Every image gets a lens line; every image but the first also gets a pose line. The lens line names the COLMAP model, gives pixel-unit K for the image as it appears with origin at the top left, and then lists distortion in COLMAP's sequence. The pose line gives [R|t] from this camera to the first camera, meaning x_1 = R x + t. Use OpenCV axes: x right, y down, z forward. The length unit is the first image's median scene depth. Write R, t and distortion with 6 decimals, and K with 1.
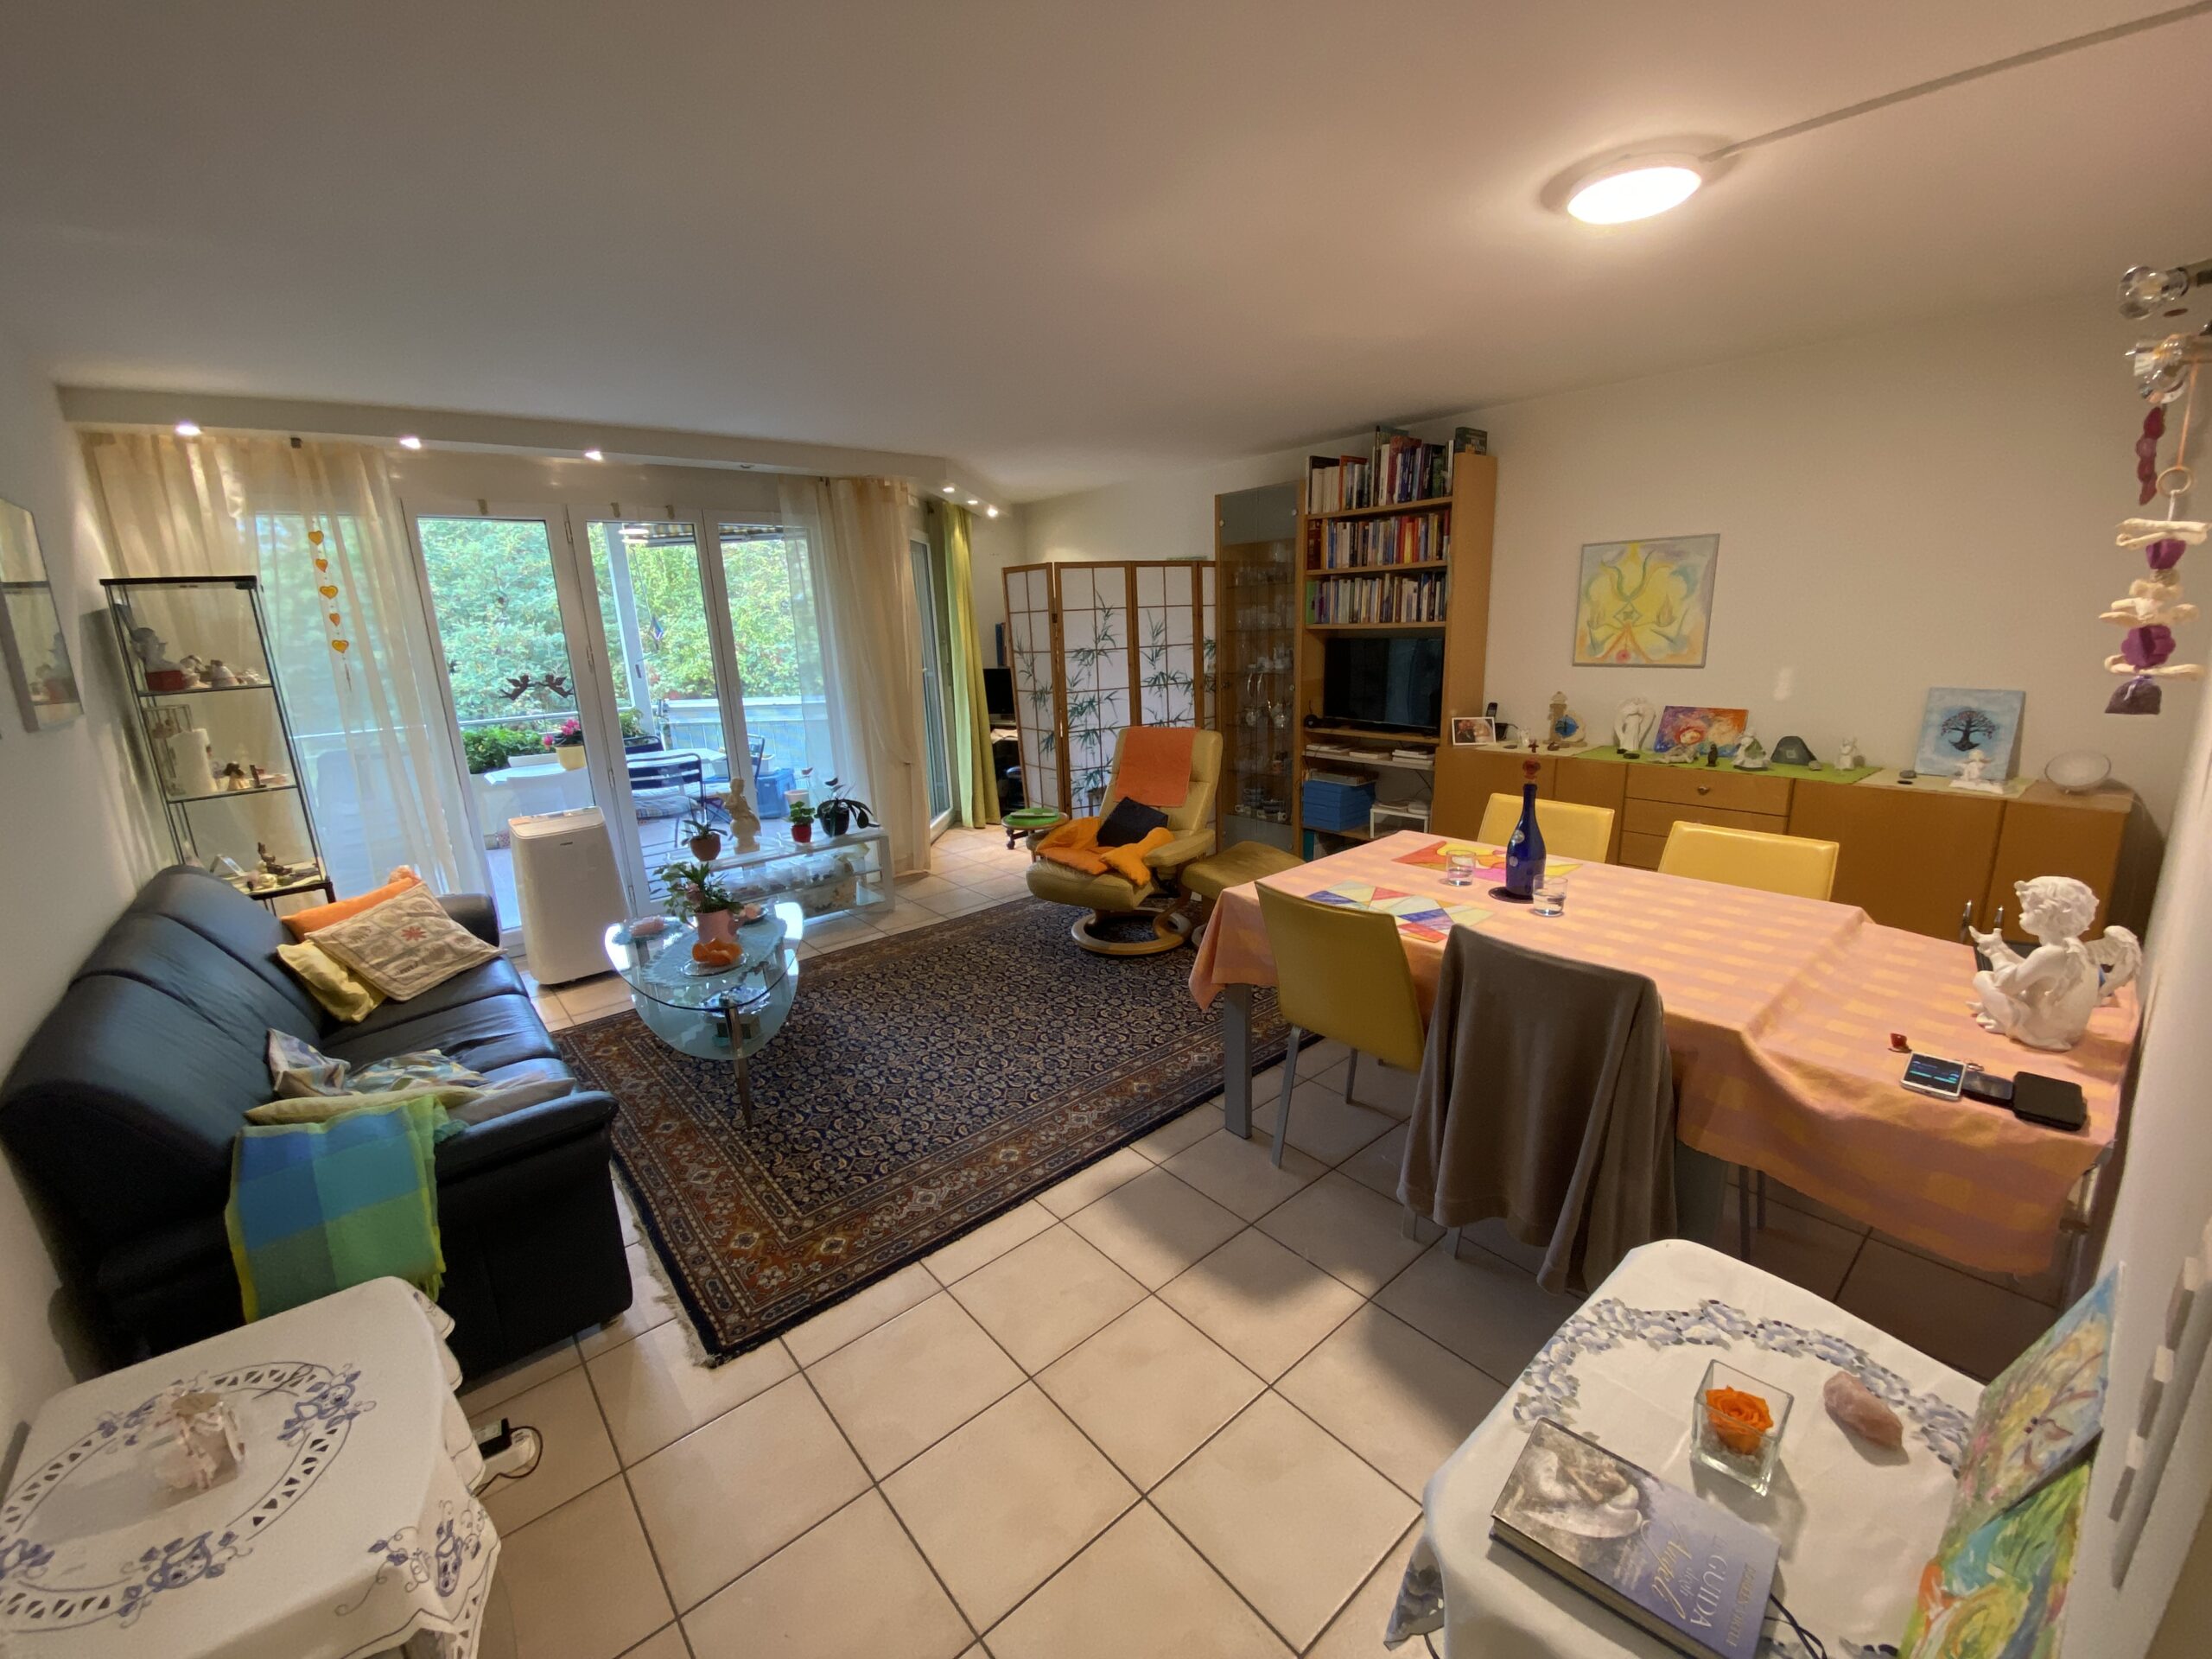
lens RADIAL K [[895.2, 0, 1106.0], [0, 895.2, 829.5], [0, 0, 1]] dist [-0.012826, -0.005589]
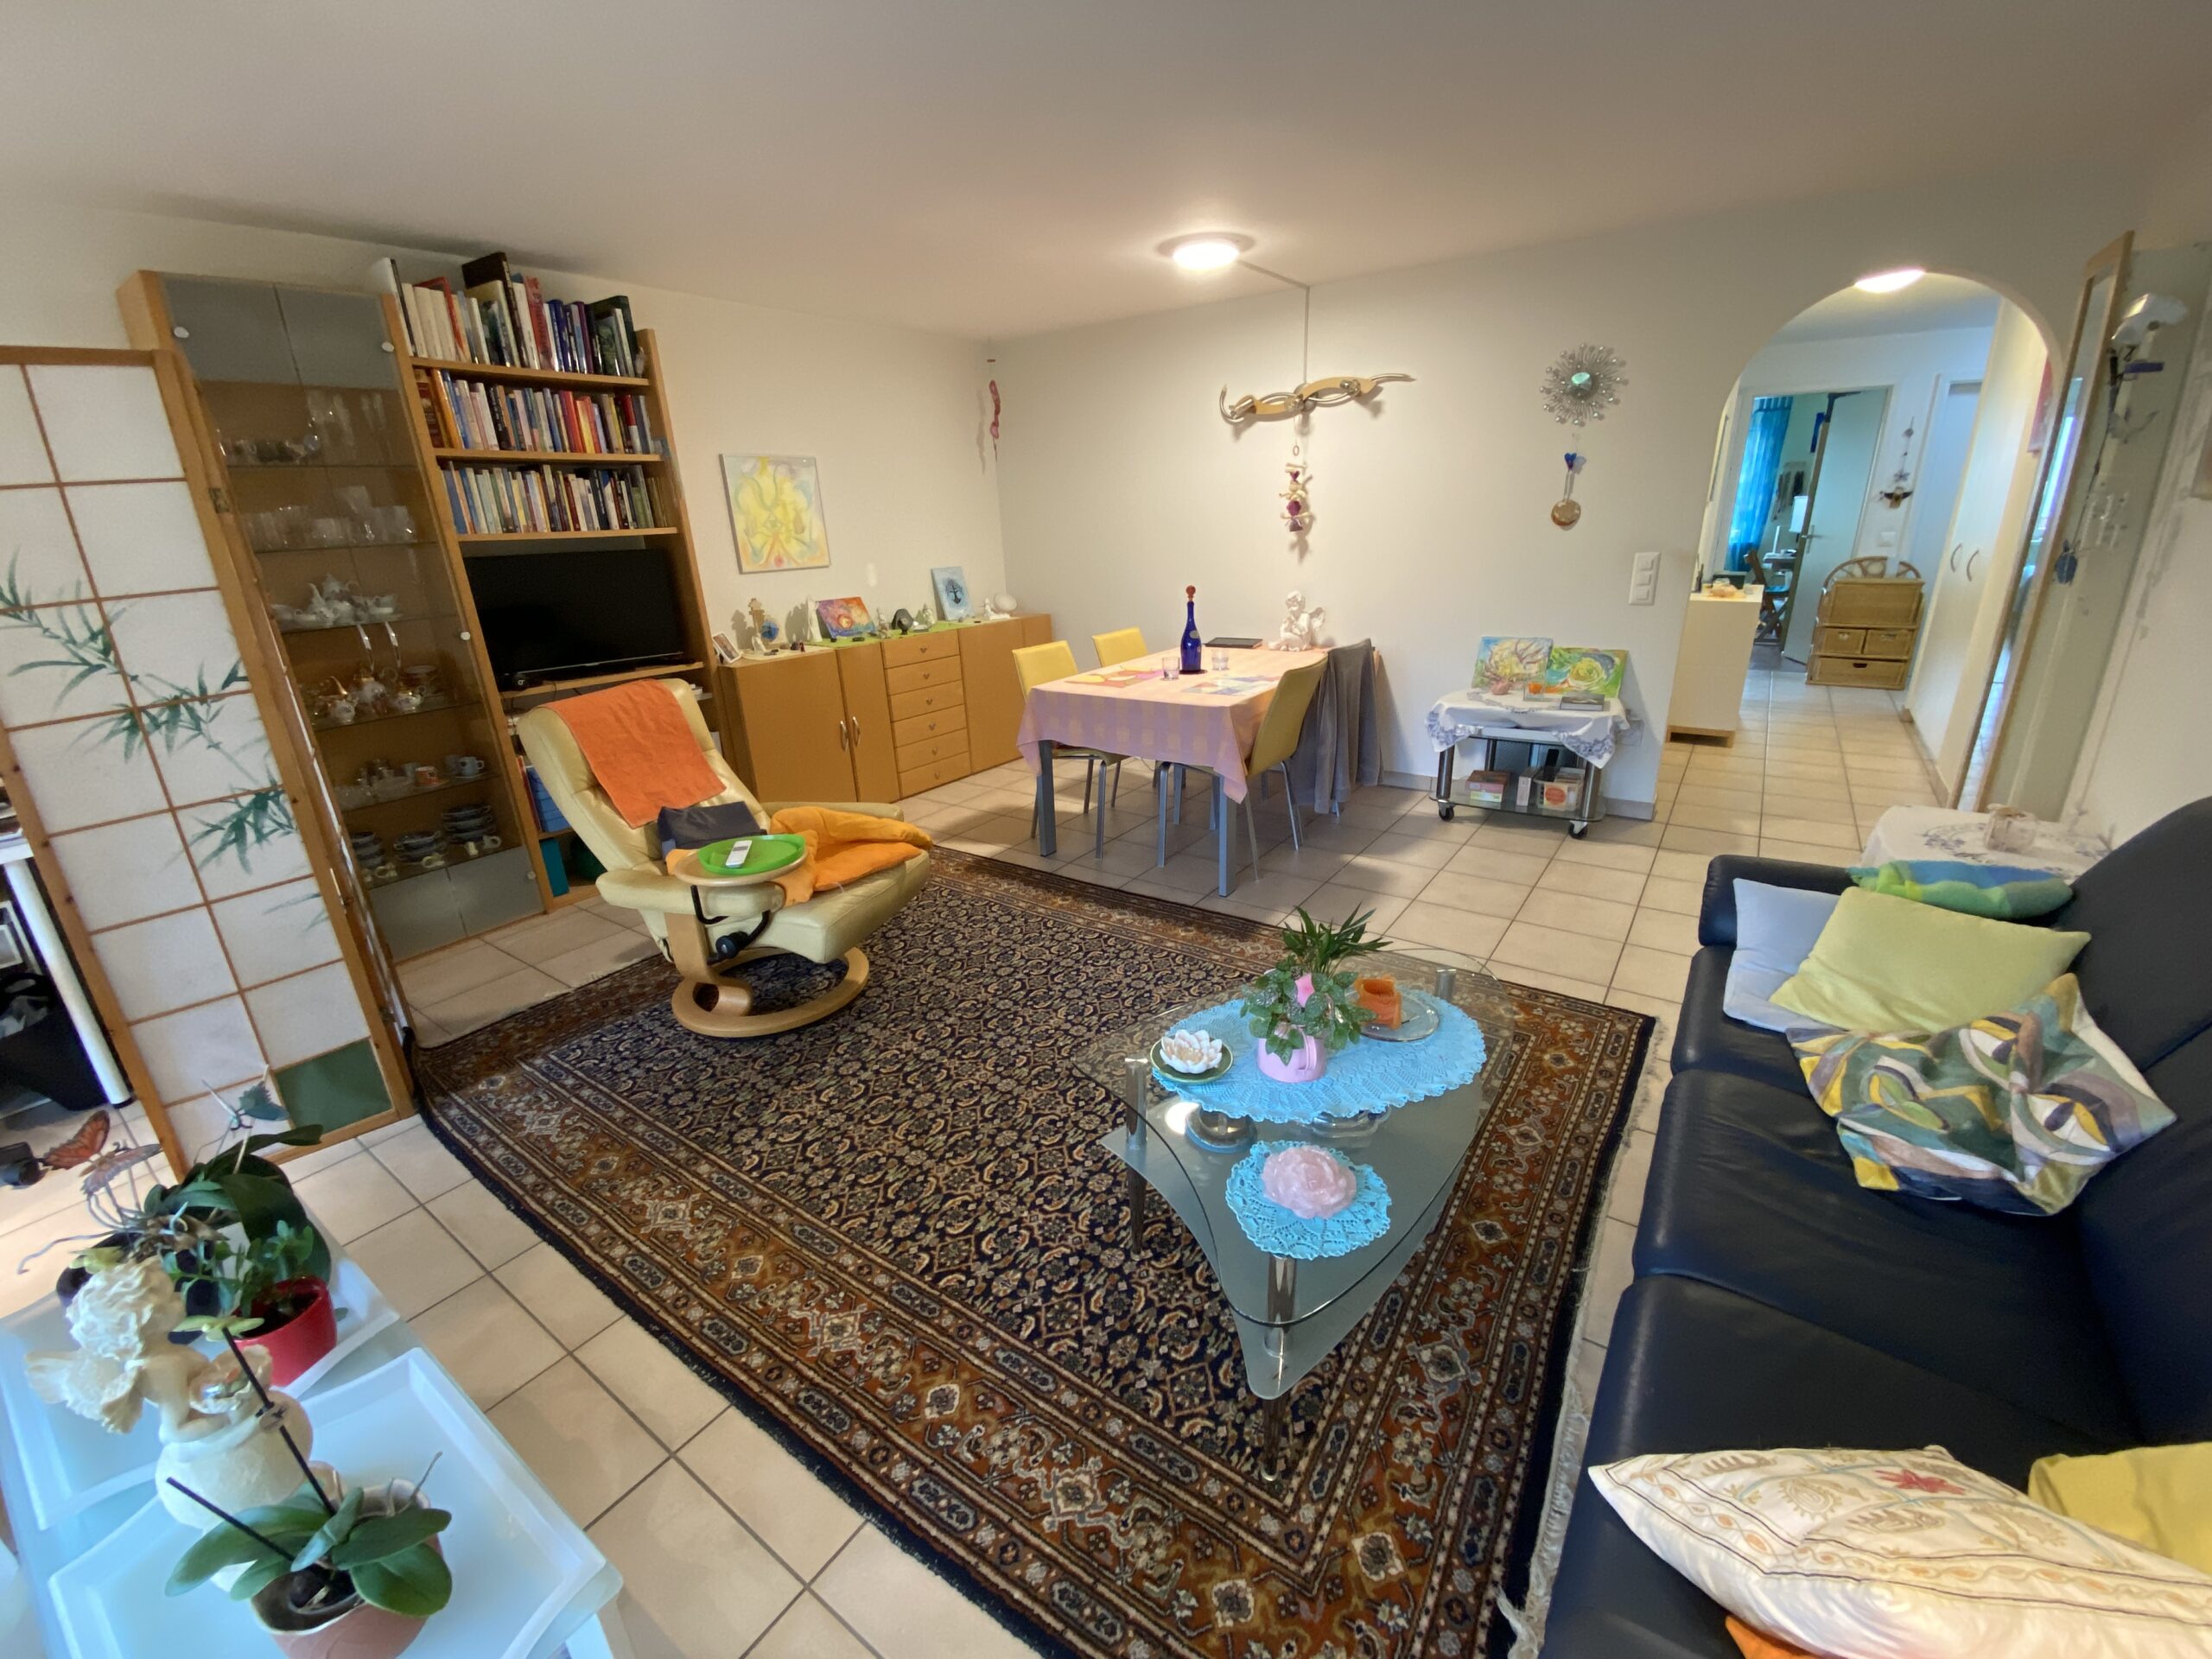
lens RADIAL K [[895.2, 0, 1106.0], [0, 895.2, 829.5], [0, 0, 1]] dist [-0.012826, -0.005589]
pose [[-0.244894, -0.269716, 0.931279, -0.602709], [0.265086, 0.905302, 0.331901, -0.136786], [-0.932607, 0.328149, -0.150205, 0.803152]]
